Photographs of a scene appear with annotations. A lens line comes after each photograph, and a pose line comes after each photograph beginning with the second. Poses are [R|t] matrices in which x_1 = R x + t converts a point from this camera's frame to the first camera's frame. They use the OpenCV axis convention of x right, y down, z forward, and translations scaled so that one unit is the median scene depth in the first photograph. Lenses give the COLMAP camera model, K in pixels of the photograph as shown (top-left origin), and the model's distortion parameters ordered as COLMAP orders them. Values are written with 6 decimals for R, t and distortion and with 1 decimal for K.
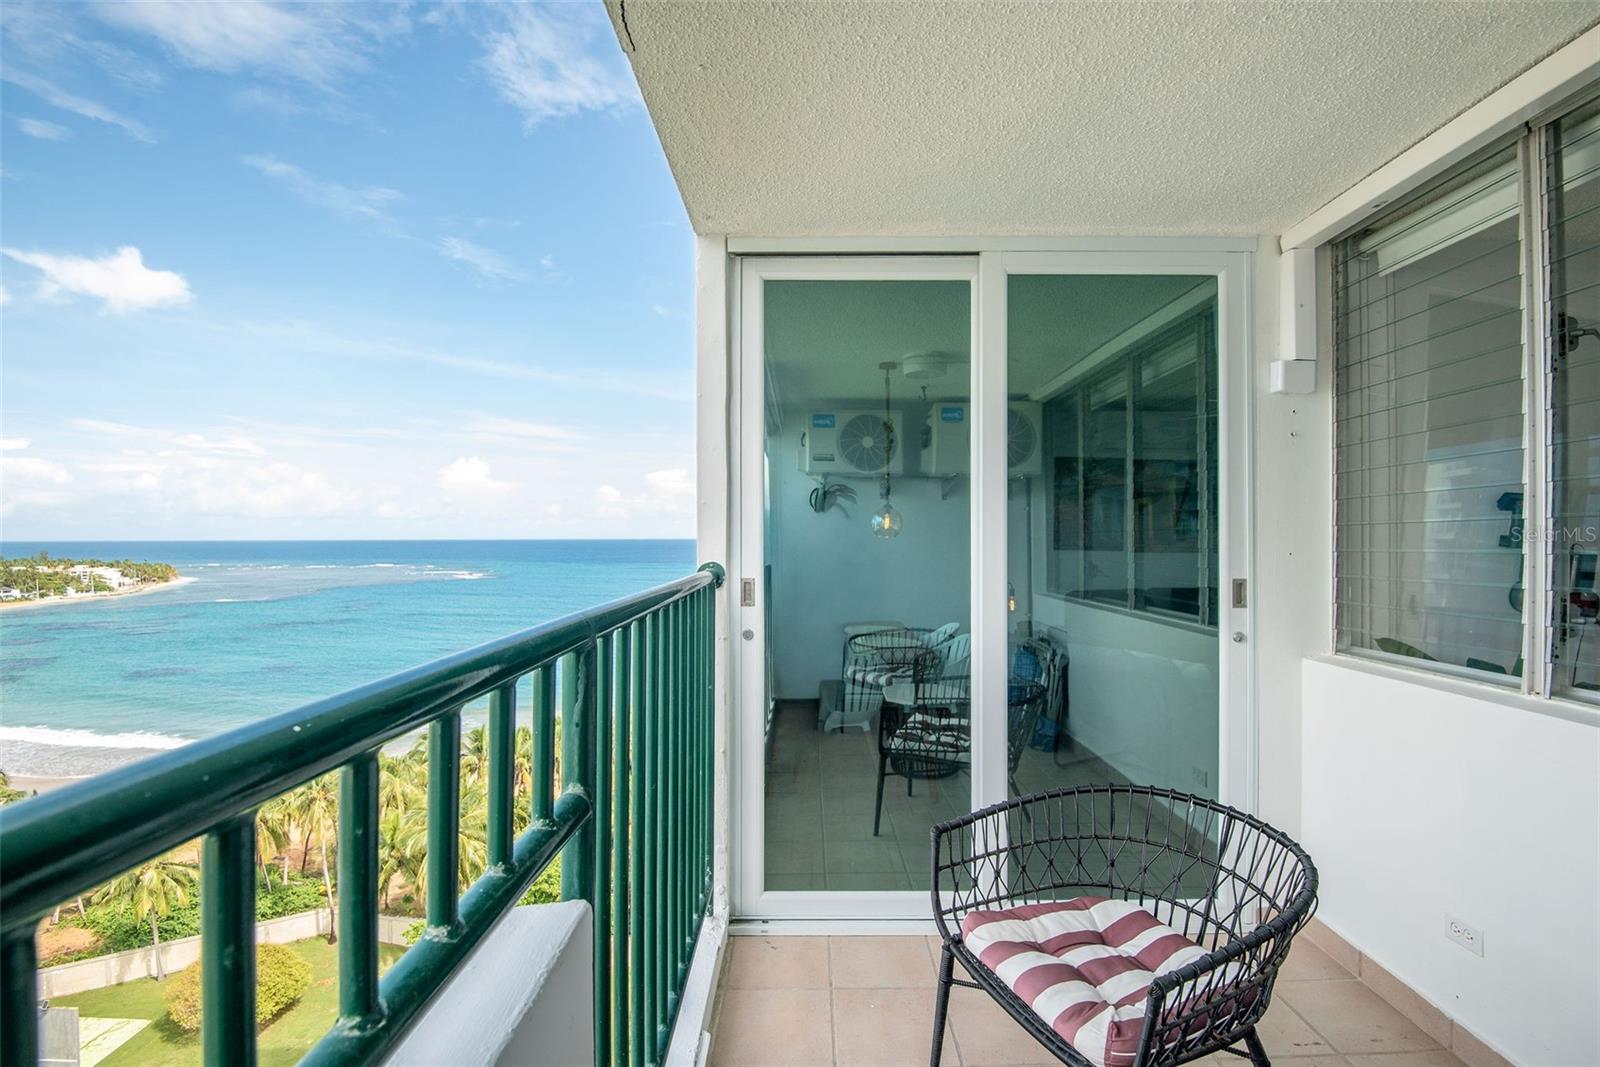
lens RADIAL K [[759.2, 0, 791.0], [0, 759.2, 546.1], [0, 0, 1]] dist [0.007704, -0.009942]
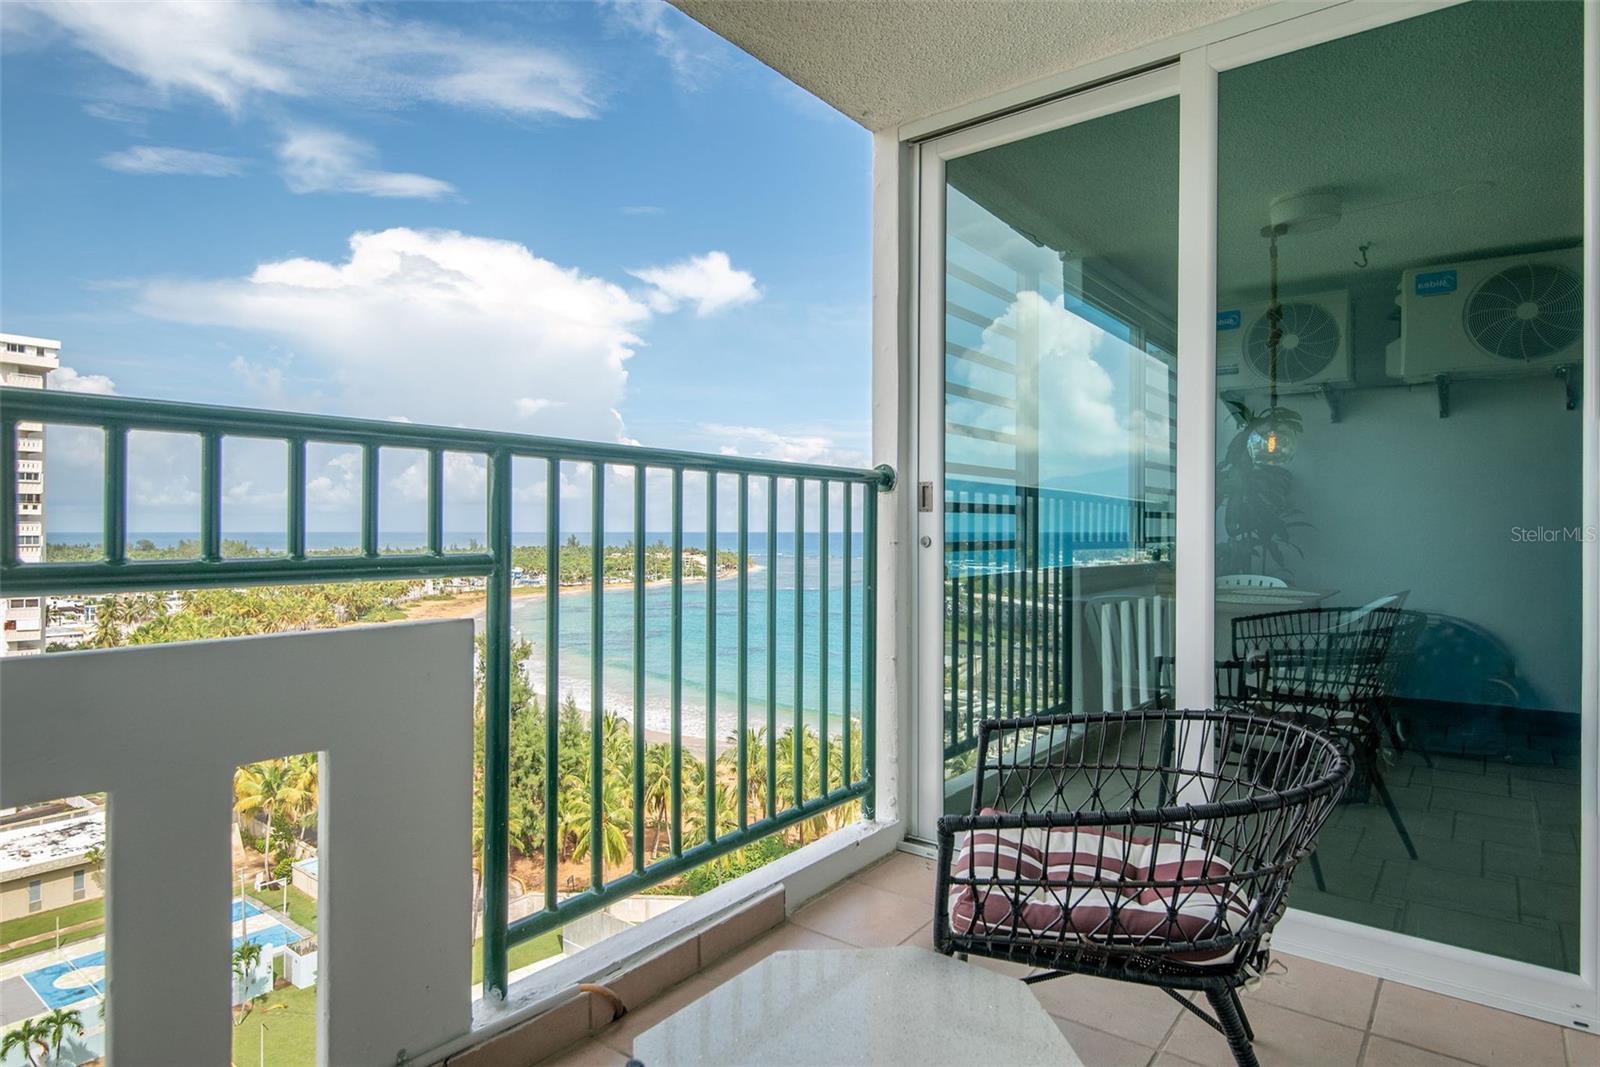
lens RADIAL K [[928.9, 0, 806.5], [0, 928.9, 568.1], [0, 0, 1]] dist [0.008117, -0.001370]
pose [[0.802116, 0.030360, -0.596395, 0.400956], [-0.013768, 0.999382, 0.032358, 0.088474], [0.597009, -0.017744, 0.802038, -0.011068]]
